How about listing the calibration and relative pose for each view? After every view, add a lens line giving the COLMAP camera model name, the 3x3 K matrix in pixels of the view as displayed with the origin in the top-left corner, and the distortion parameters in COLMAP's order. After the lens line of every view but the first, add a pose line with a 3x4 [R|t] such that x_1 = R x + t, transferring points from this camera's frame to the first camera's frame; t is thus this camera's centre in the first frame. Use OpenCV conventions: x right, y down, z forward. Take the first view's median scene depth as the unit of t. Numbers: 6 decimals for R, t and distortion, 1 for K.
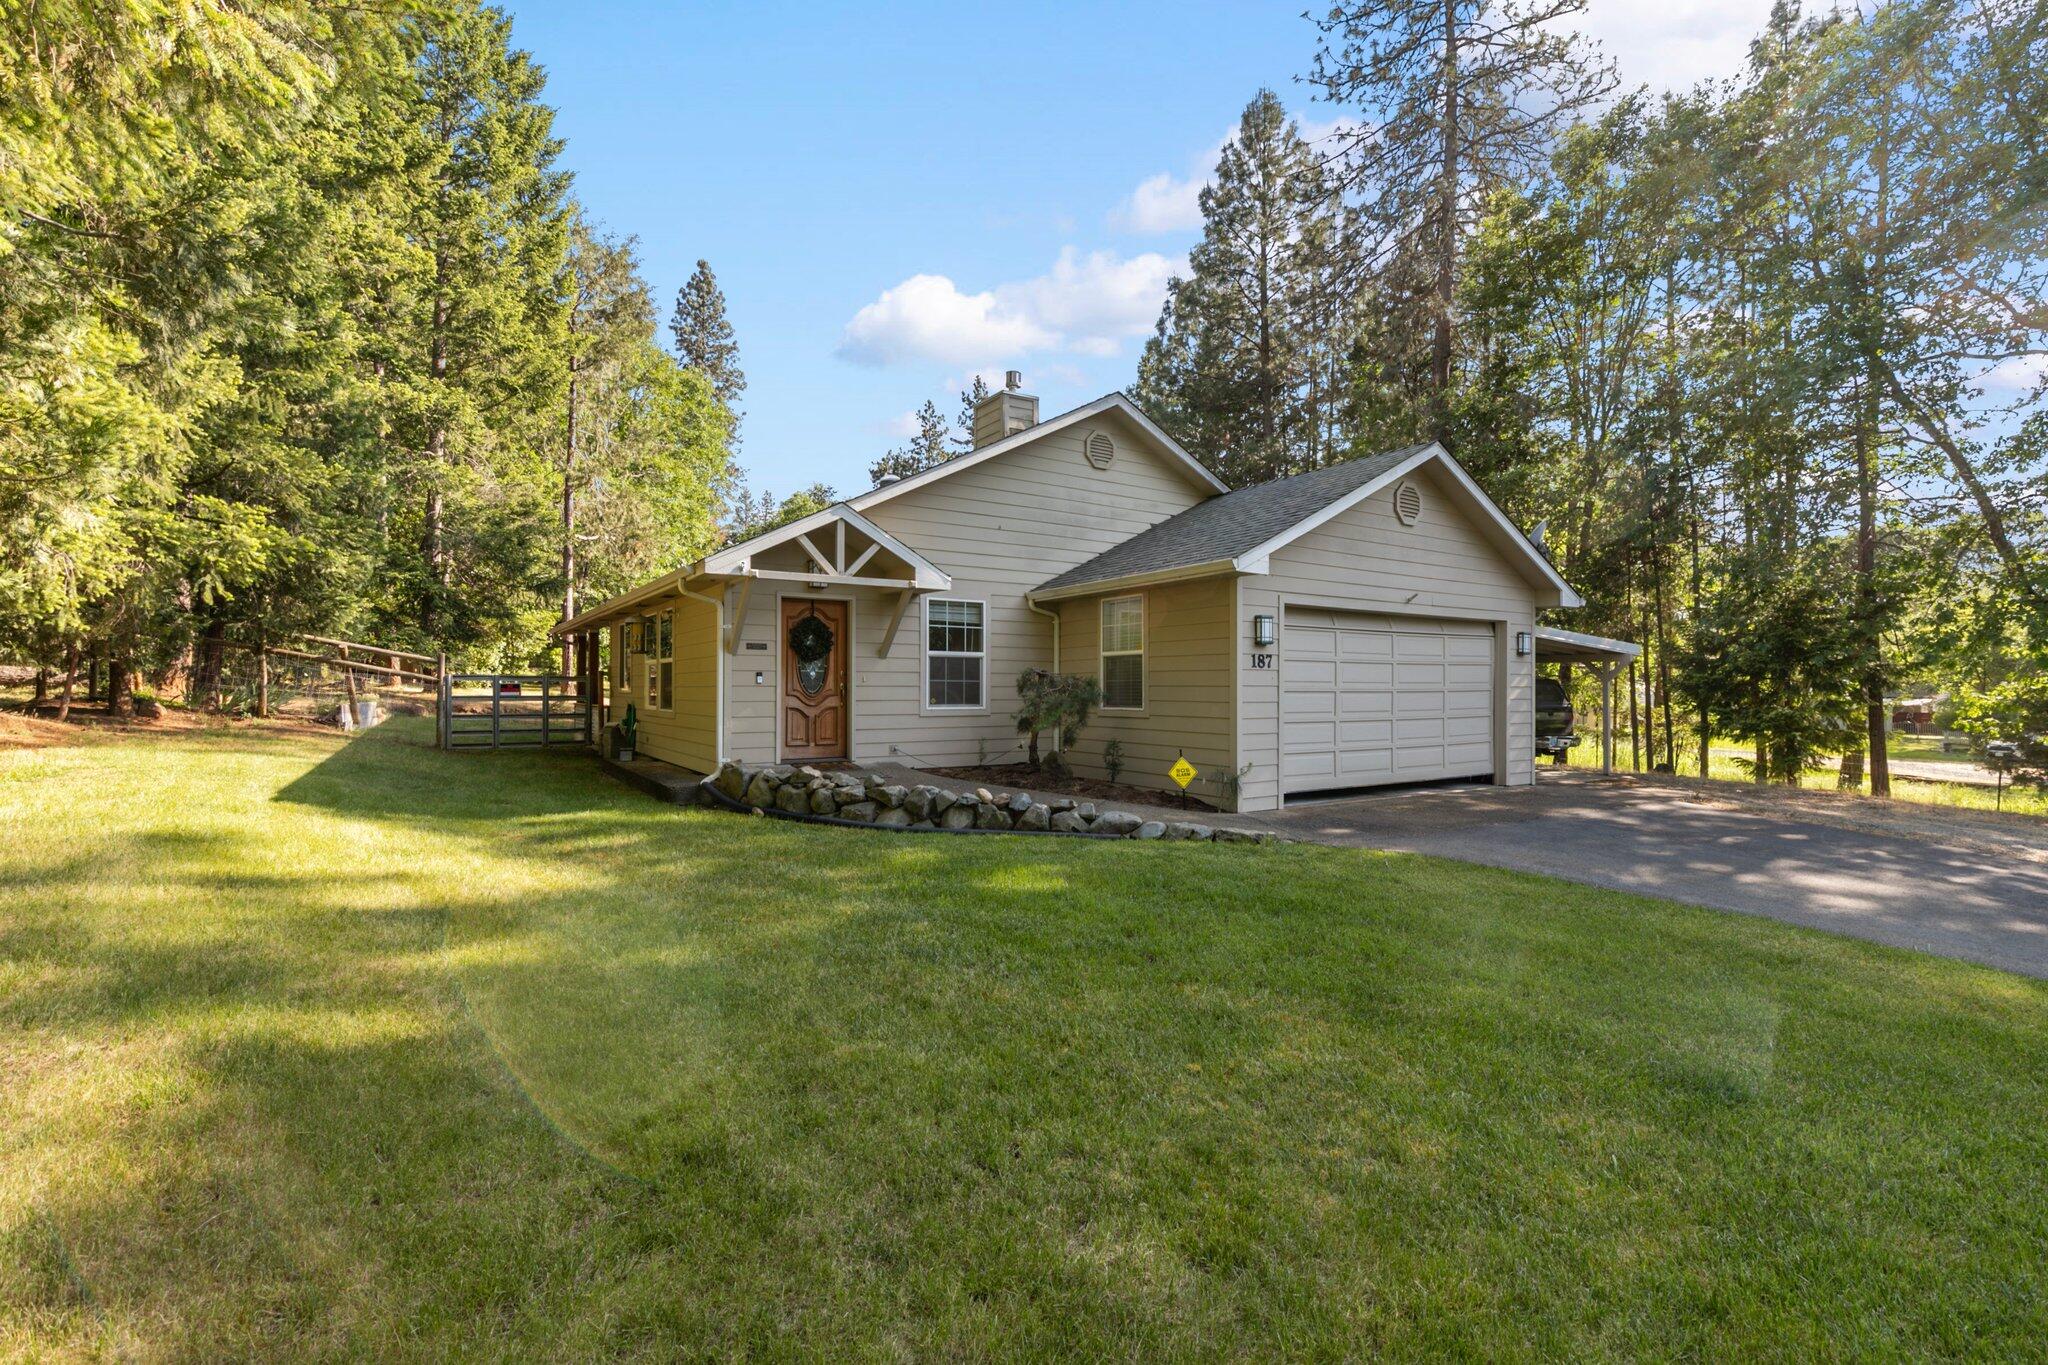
lens RADIAL K [[910.4, 0, 1034.2], [0, 910.4, 681.7], [0, 0, 1]] dist [0.002484, 0.000118]
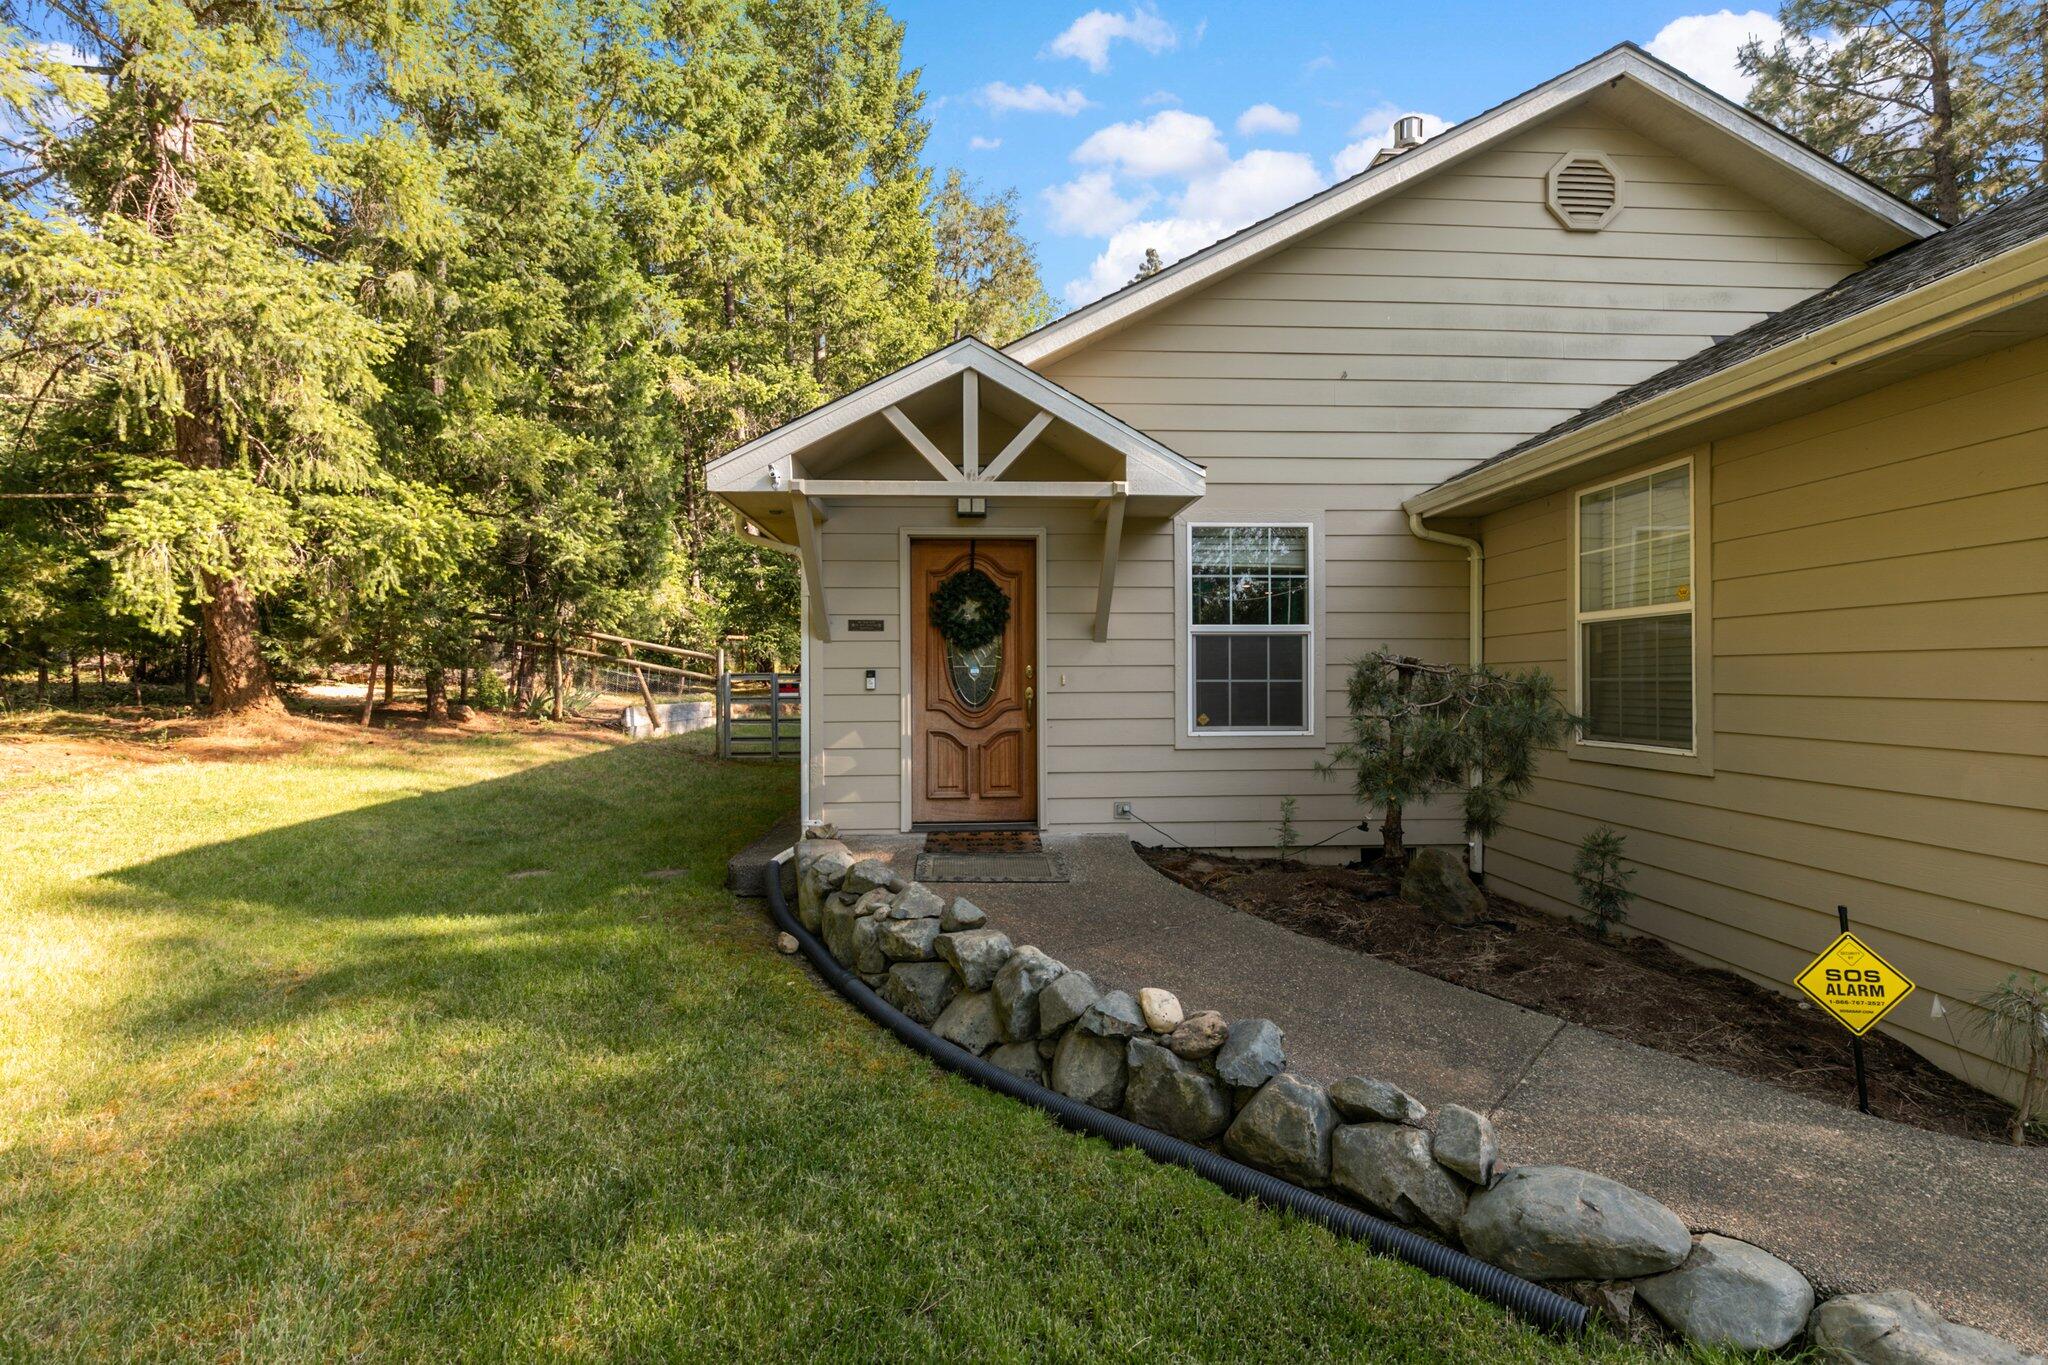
lens RADIAL K [[915.6, 0, 1024.0], [0, 915.6, 682.5], [0, 0, 1]] dist [-0.002440, -0.000446]
pose [[0.871133, -0.003491, -0.491035, 0.061521], [0.010660, 0.999874, 0.011803, -0.008068], [0.490932, -0.015516, 0.871060, 0.517416]]
